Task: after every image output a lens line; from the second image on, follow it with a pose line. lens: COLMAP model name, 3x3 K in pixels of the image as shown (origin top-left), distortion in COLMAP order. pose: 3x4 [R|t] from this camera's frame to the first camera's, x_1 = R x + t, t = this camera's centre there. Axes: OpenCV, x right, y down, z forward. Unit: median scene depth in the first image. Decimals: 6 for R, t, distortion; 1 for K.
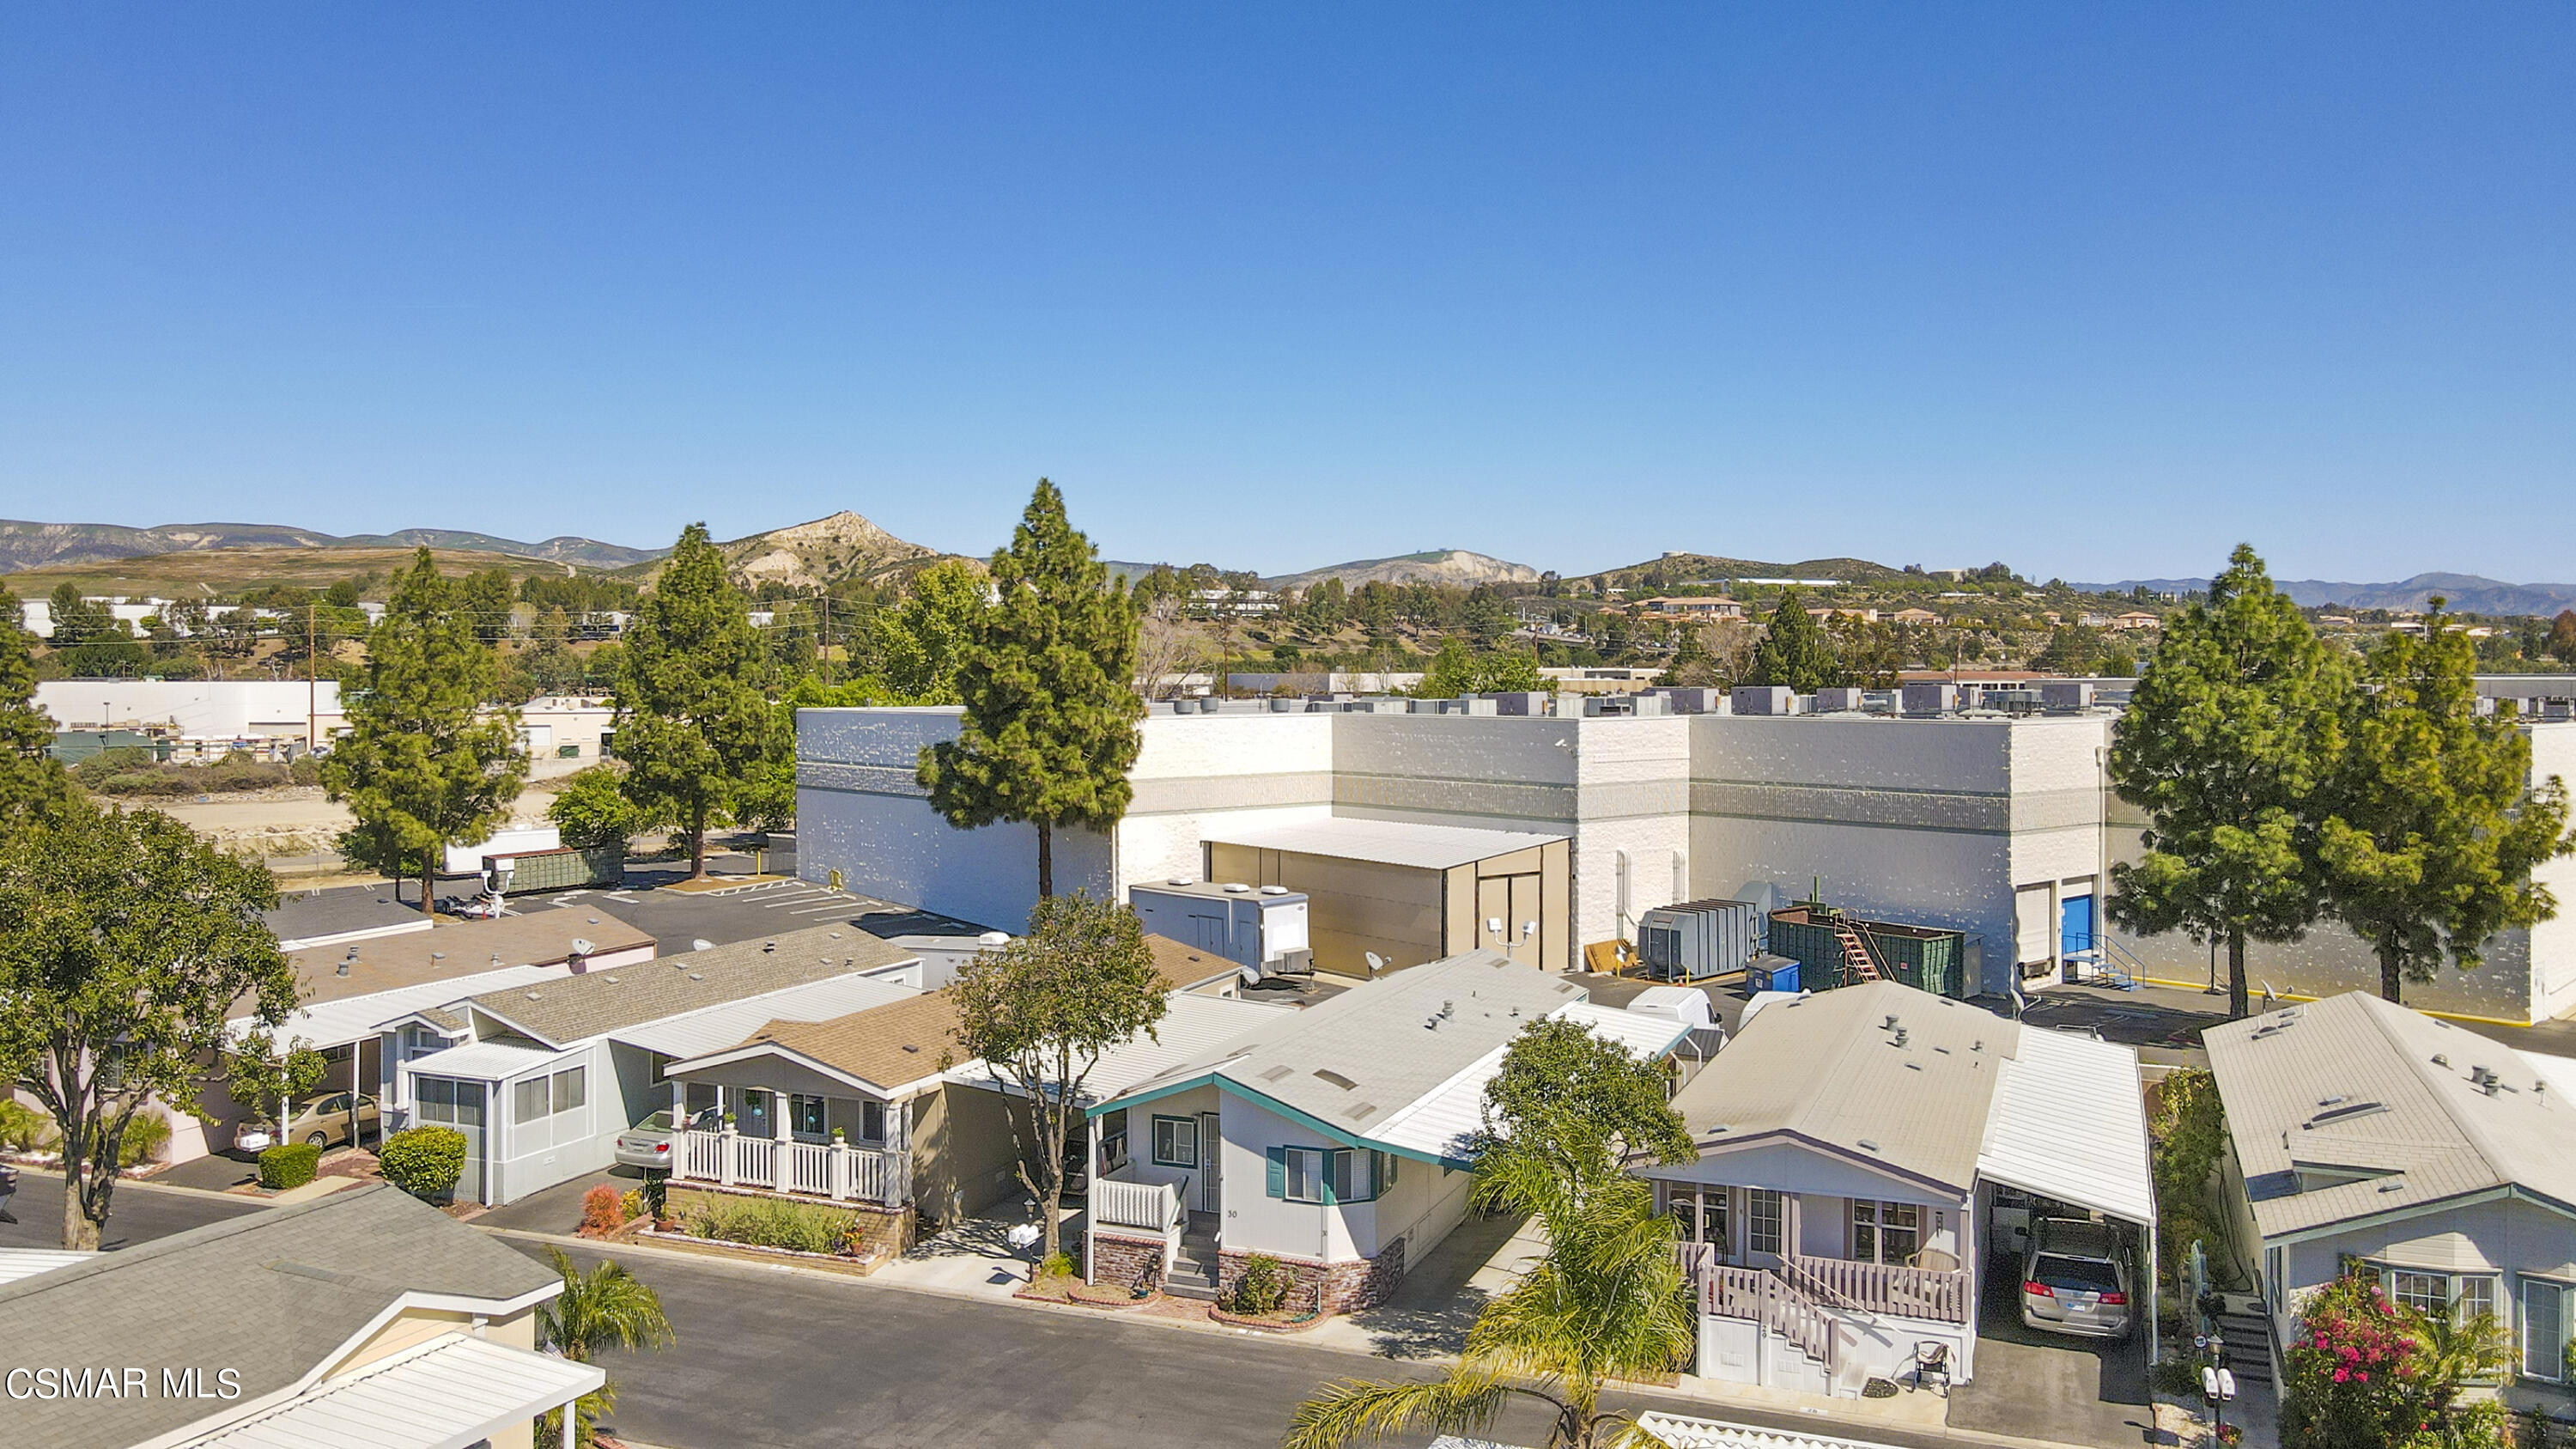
lens RADIAL K [[1899.4, 0, 1288.6], [0, 1899.4, 726.5], [0, 0, 1]] dist [0.008850, 0.002194]
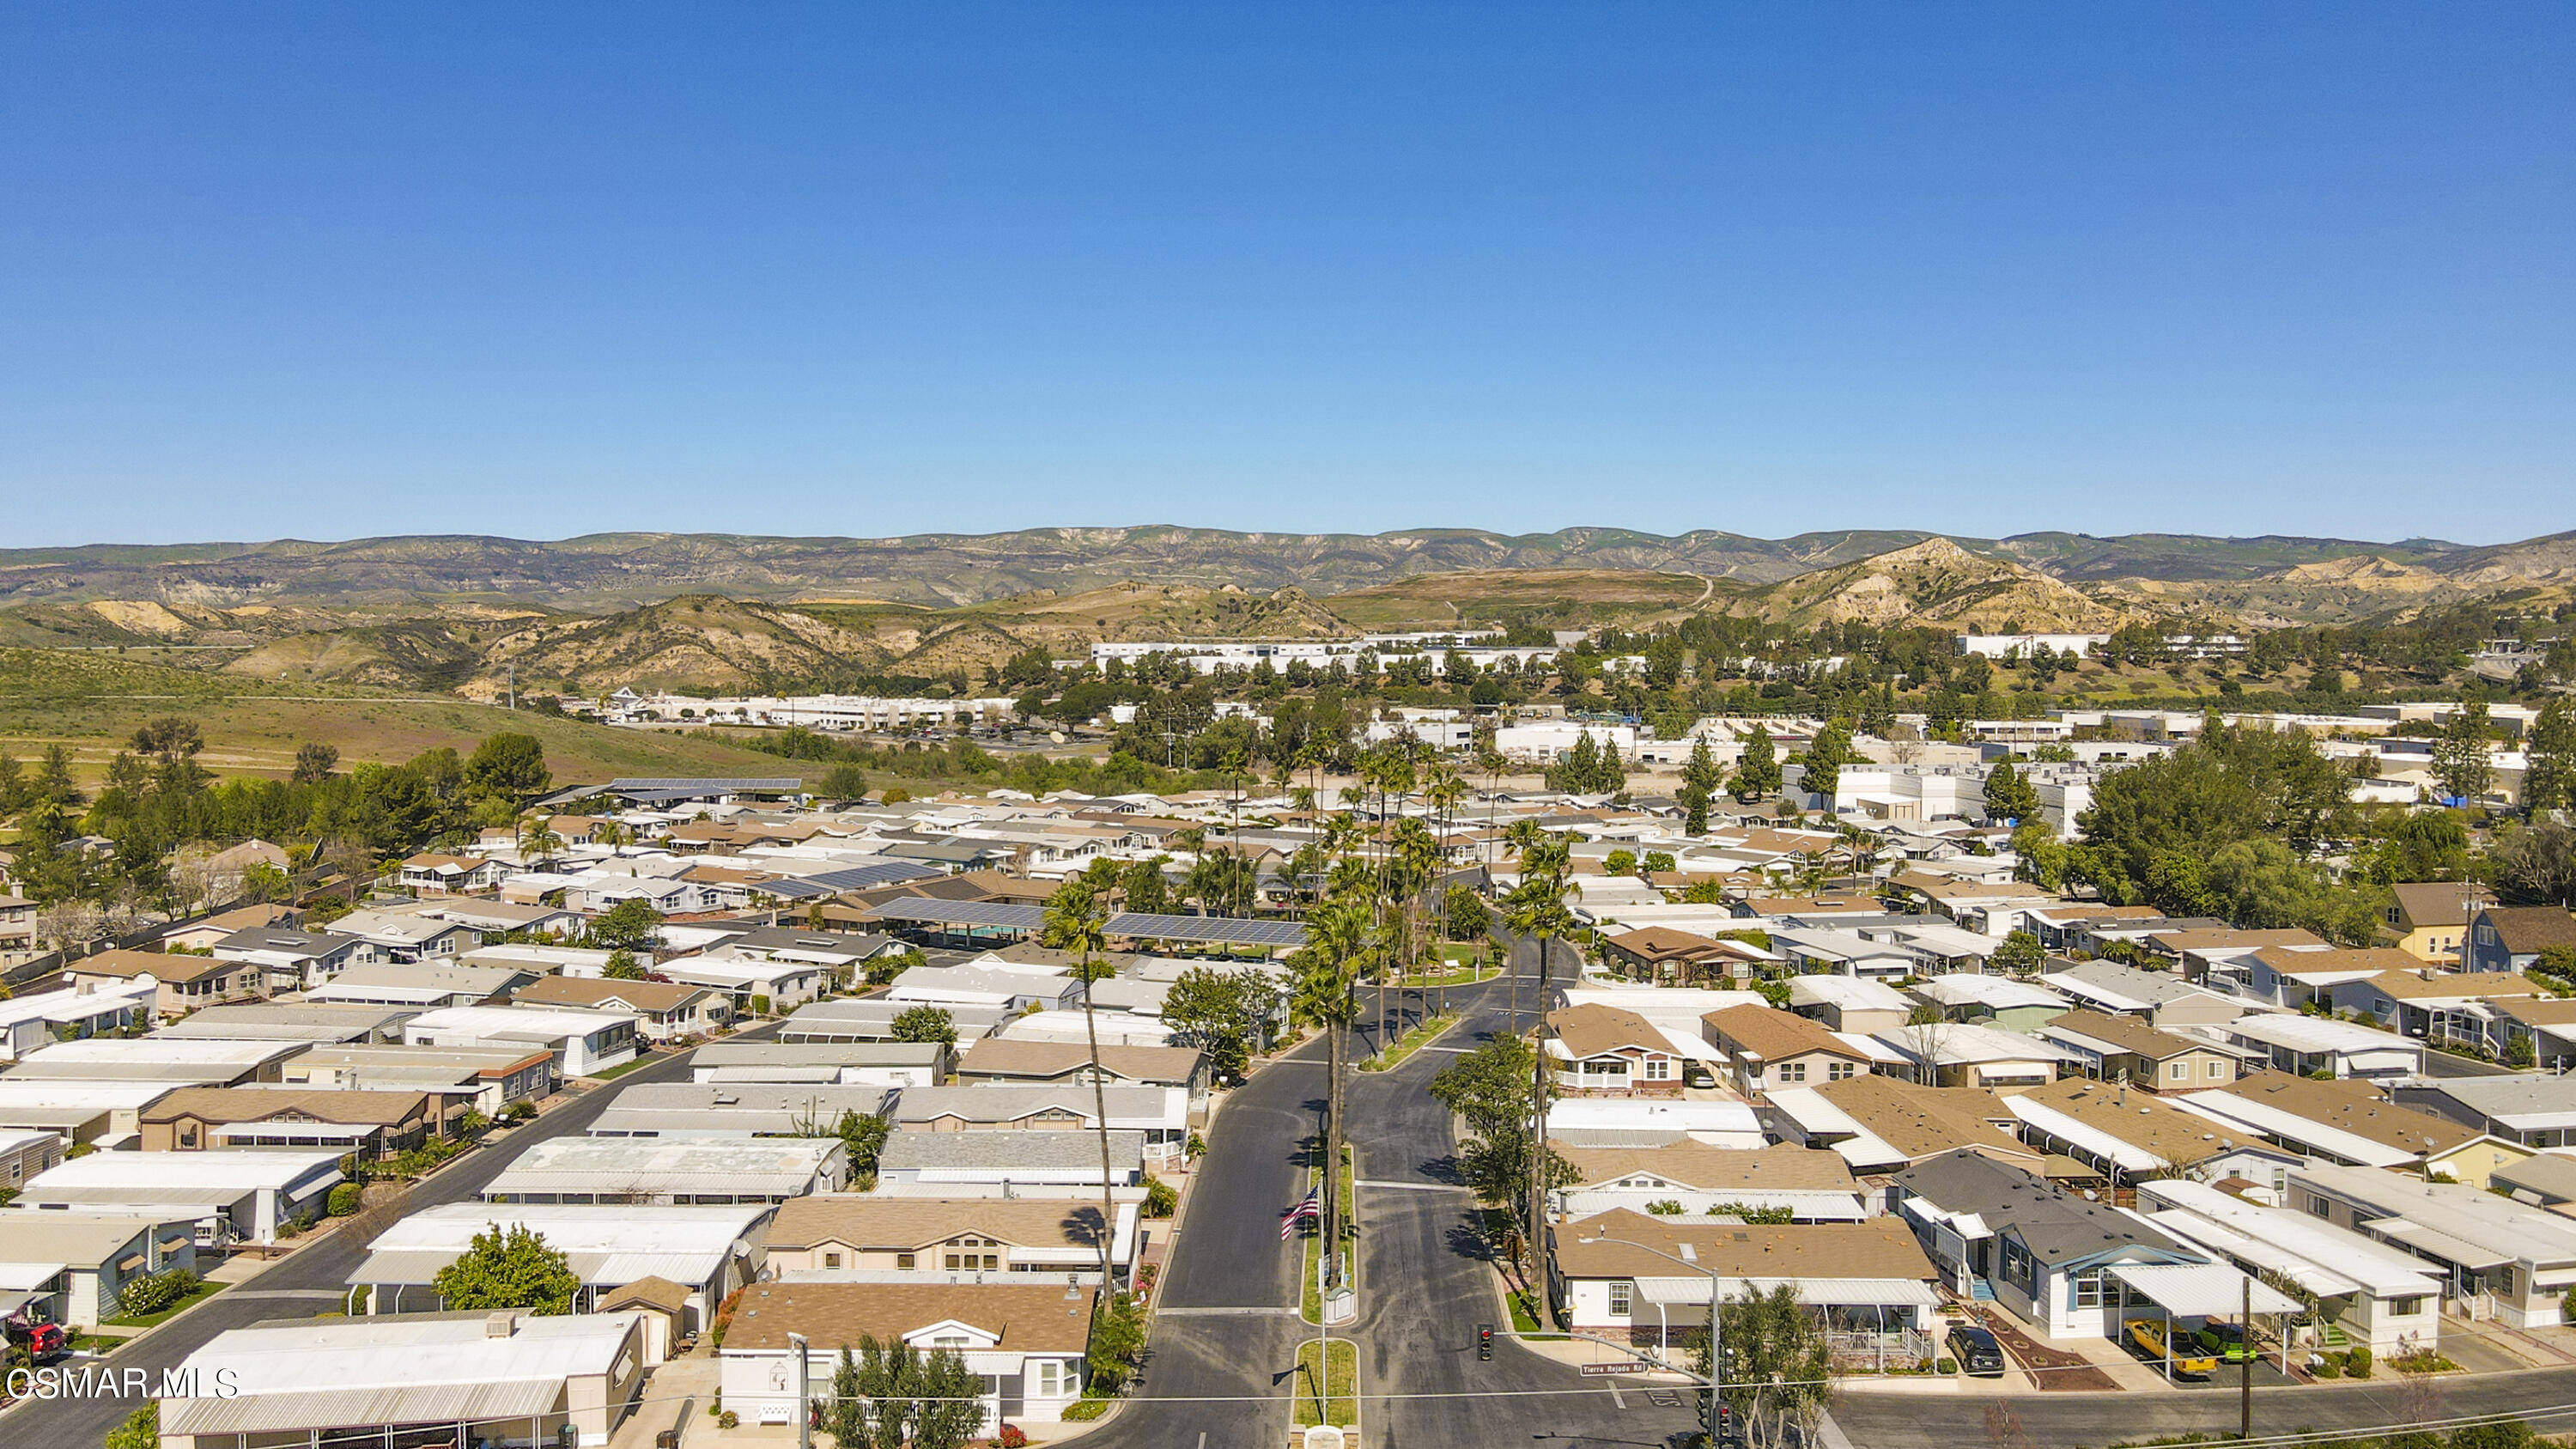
lens RADIAL K [[1912.1, 0, 1285.7], [0, 1912.1, 710.7], [0, 0, 1]] dist [0.007993, 0.004169]
pose [[0.839200, 0.020862, -0.543423, 0.072287], [-0.018690, 0.999780, 0.009519, -0.009542], [0.543502, 0.002168, 0.839405, -0.204616]]
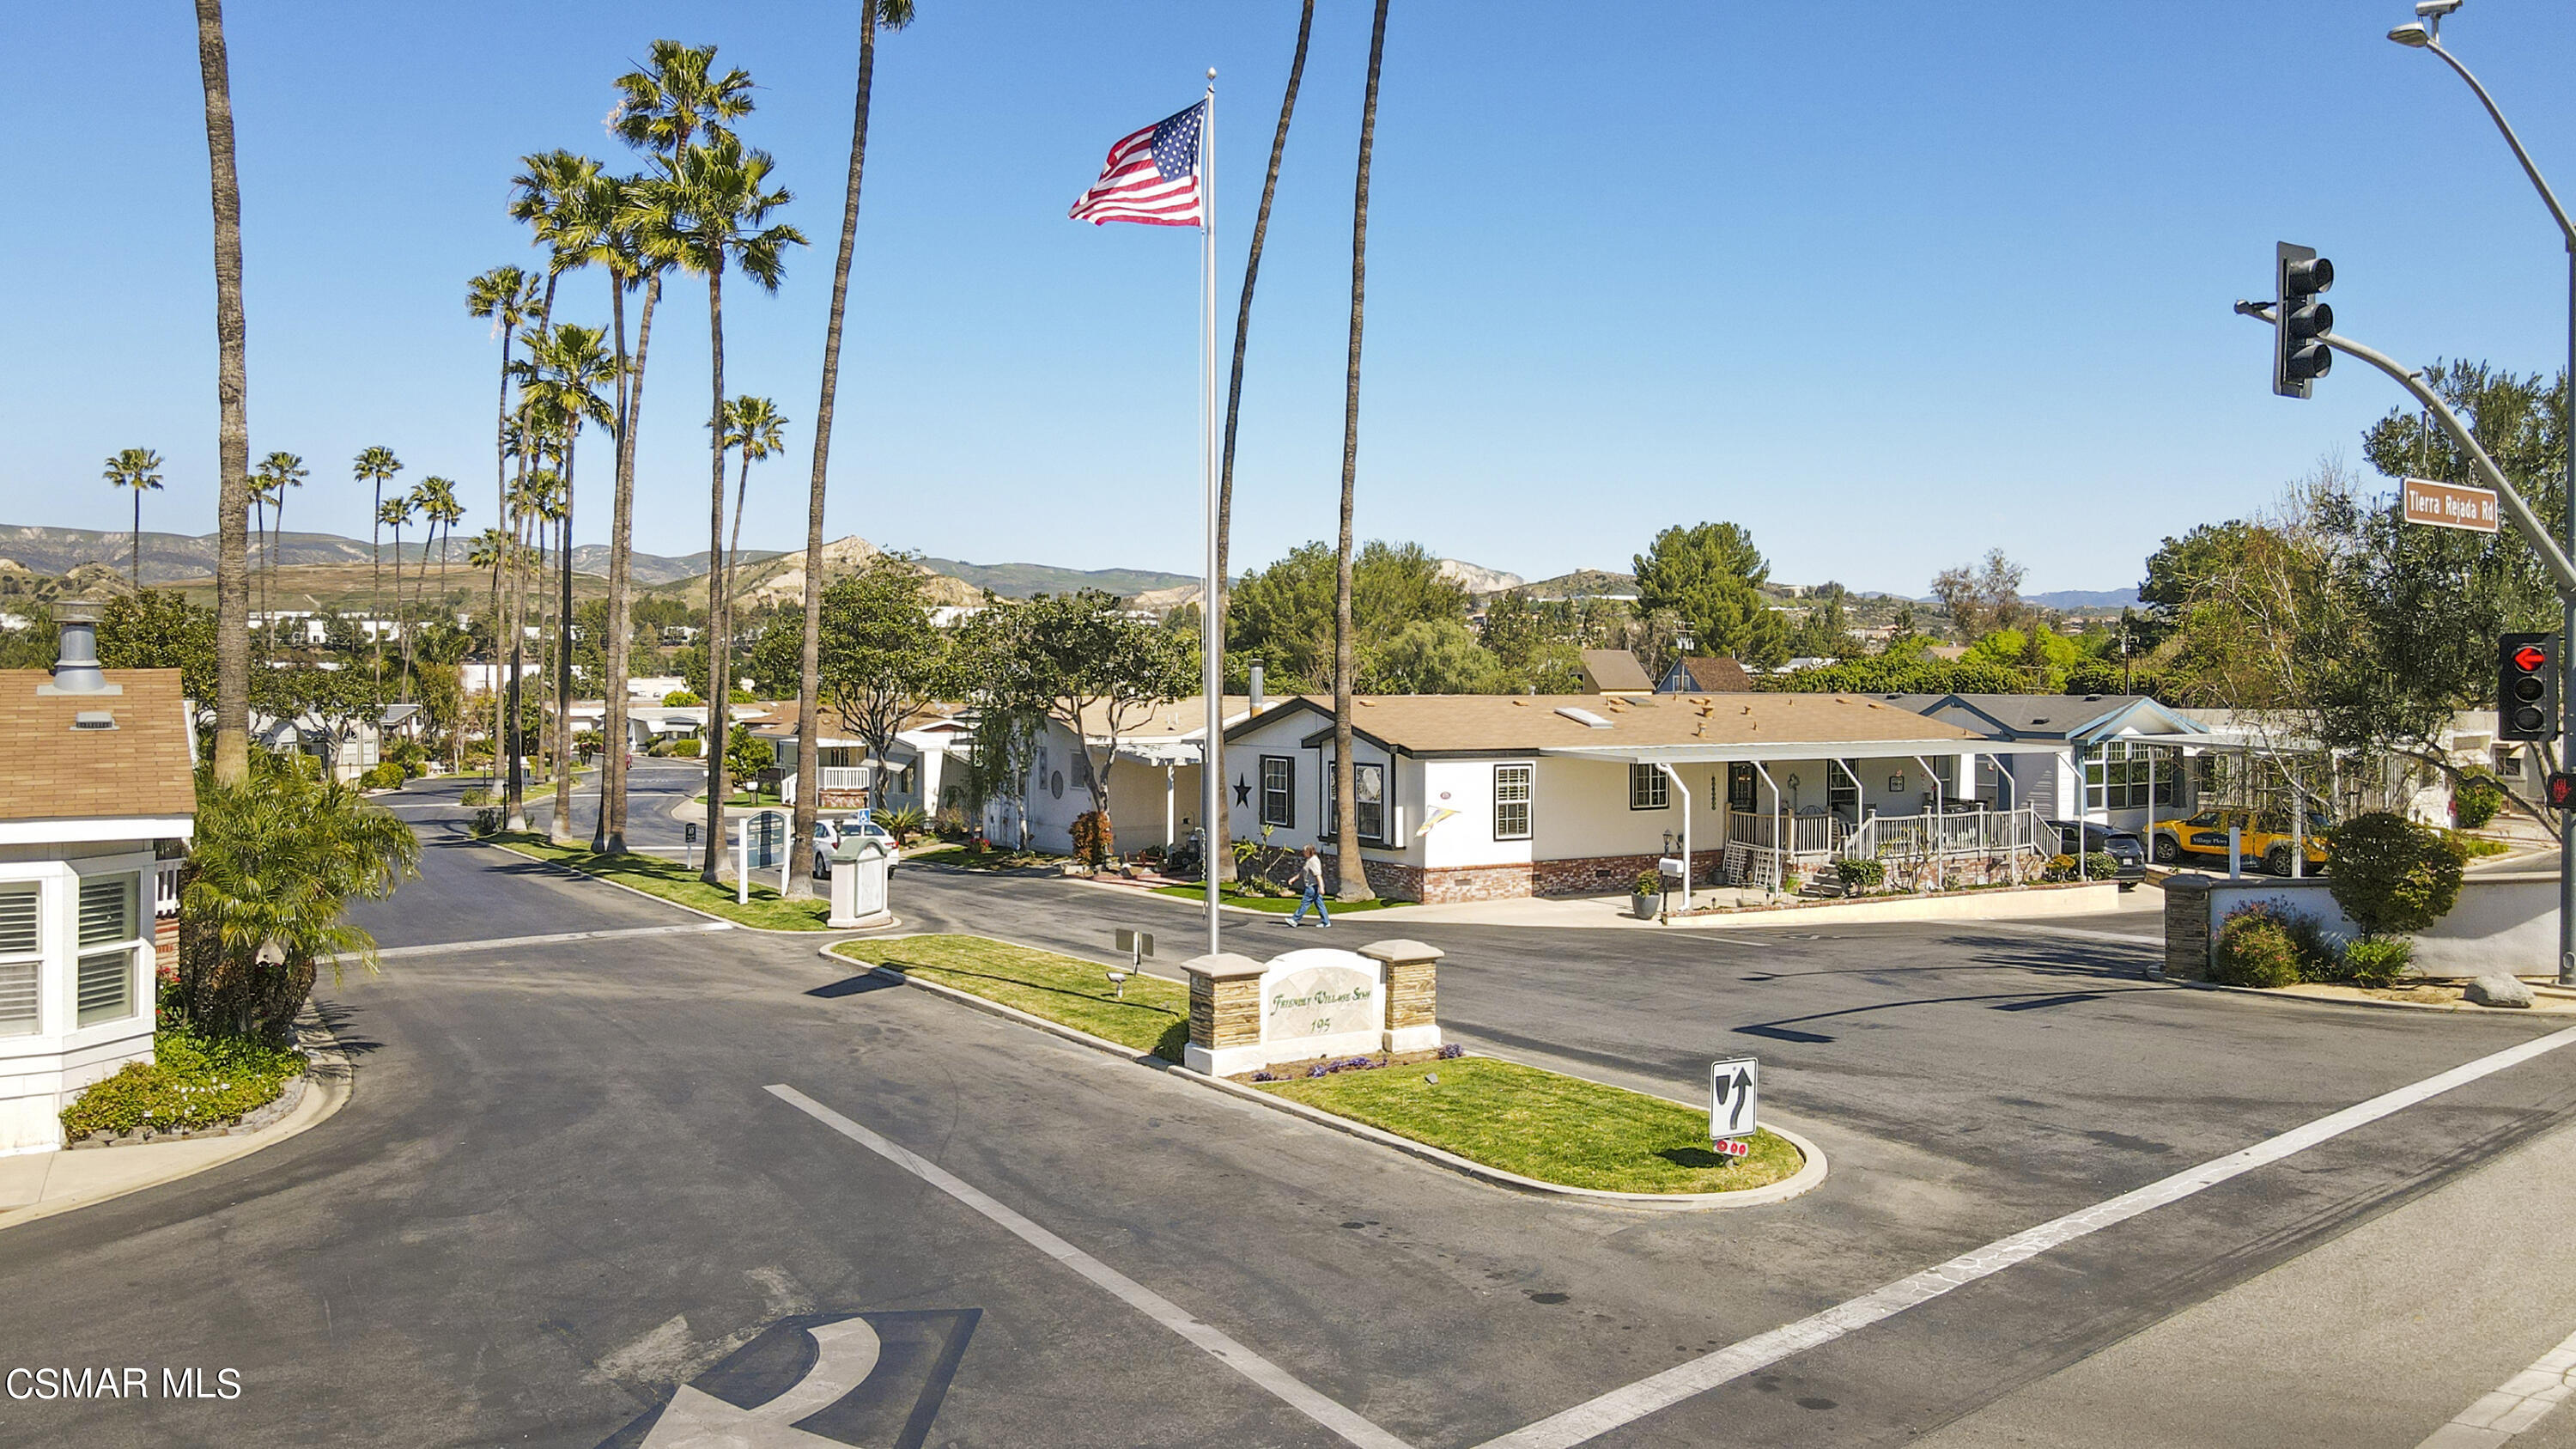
lens RADIAL K [[1890.7, 0, 1288.0], [0, 1890.7, 724.5], [0, 0, 1]] dist [0.001029, 0.008060]
pose [[0.999973, 0.002922, -0.006688, 0.047469], [-0.002944, 0.999990, -0.003240, 0.007262], [0.006679, 0.003260, 0.999972, -0.176354]]
